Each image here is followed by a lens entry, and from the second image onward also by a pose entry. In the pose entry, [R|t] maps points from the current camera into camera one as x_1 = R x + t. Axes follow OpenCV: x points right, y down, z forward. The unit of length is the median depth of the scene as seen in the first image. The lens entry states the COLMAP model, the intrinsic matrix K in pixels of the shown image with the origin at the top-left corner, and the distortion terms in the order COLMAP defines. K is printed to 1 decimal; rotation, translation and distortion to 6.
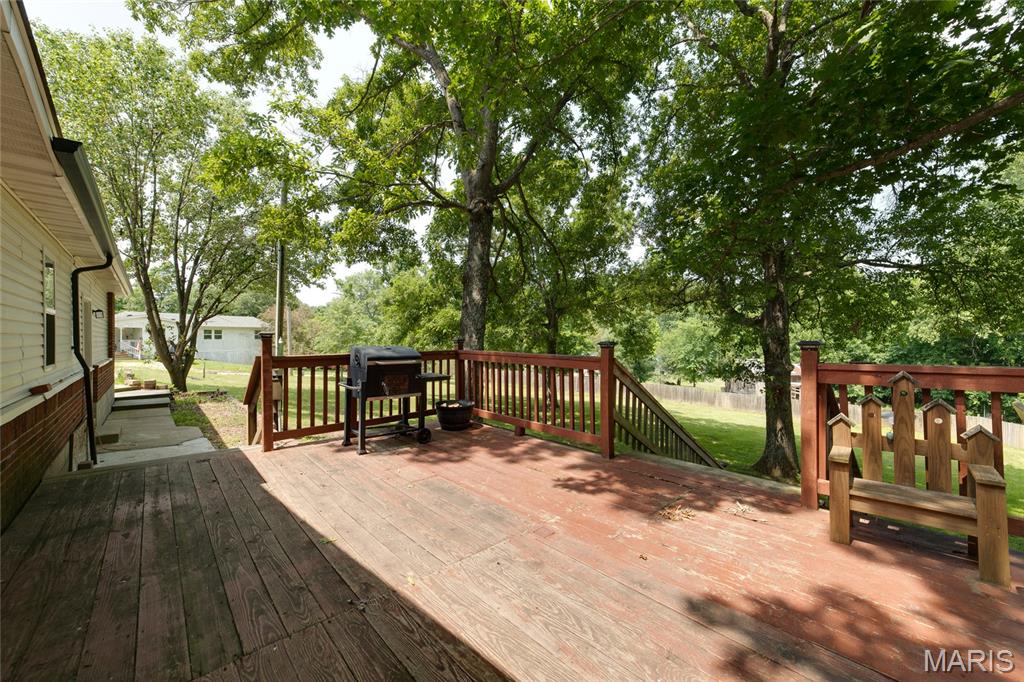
lens RADIAL K [[392.4, 0, 506.3], [0, 392.4, 334.6], [0, 0, 1]] dist [-0.015732, 0.000938]
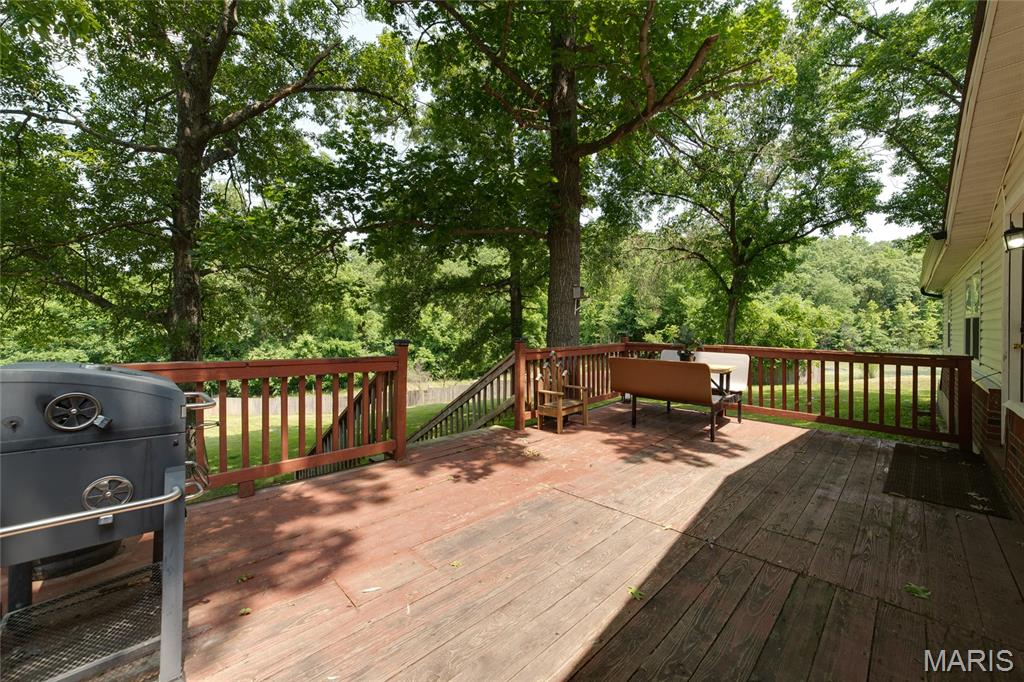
lens RADIAL K [[392.4, 0, 531.2], [0, 392.4, 338.2], [0, 0, 1]] dist [-0.015732, 0.000938]
pose [[-0.055361, -0.006797, 0.998443, -0.992612], [-0.012153, 0.999907, 0.006134, 0.008383], [-0.998392, -0.011794, -0.055439, 1.016099]]
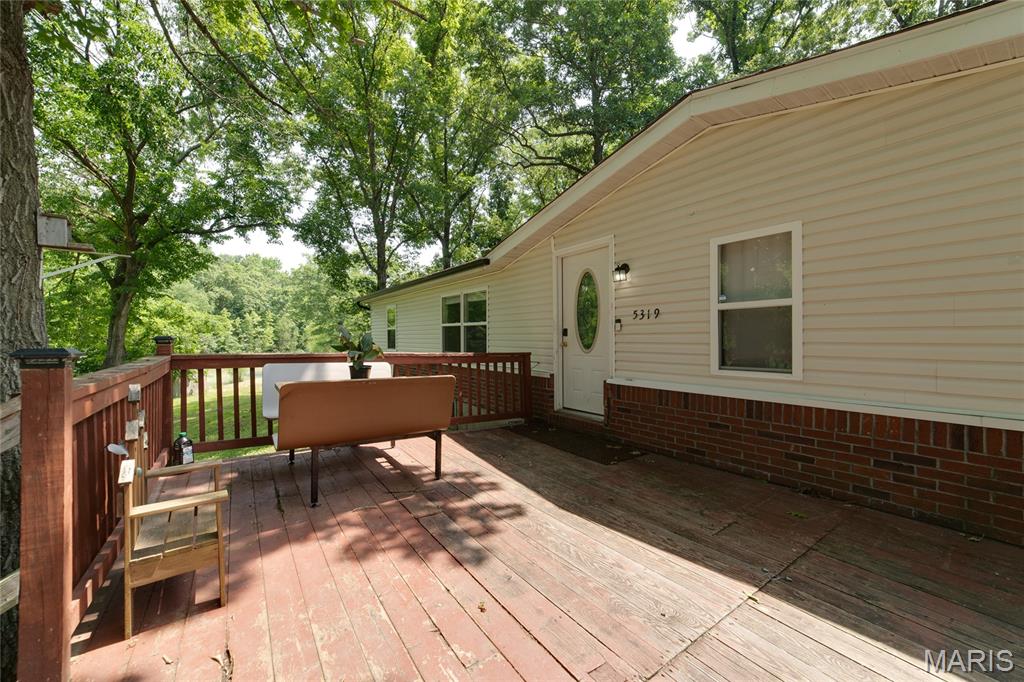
lens RADIAL K [[392.4, 0, 507.6], [0, 392.4, 339.5], [0, 0, 1]] dist [-0.015732, 0.000938]
pose [[-0.990290, 0.010944, 0.138584, 0.133078], [0.009691, 0.999906, -0.009715, 0.012291], [-0.138677, -0.008278, -0.990303, 1.340561]]
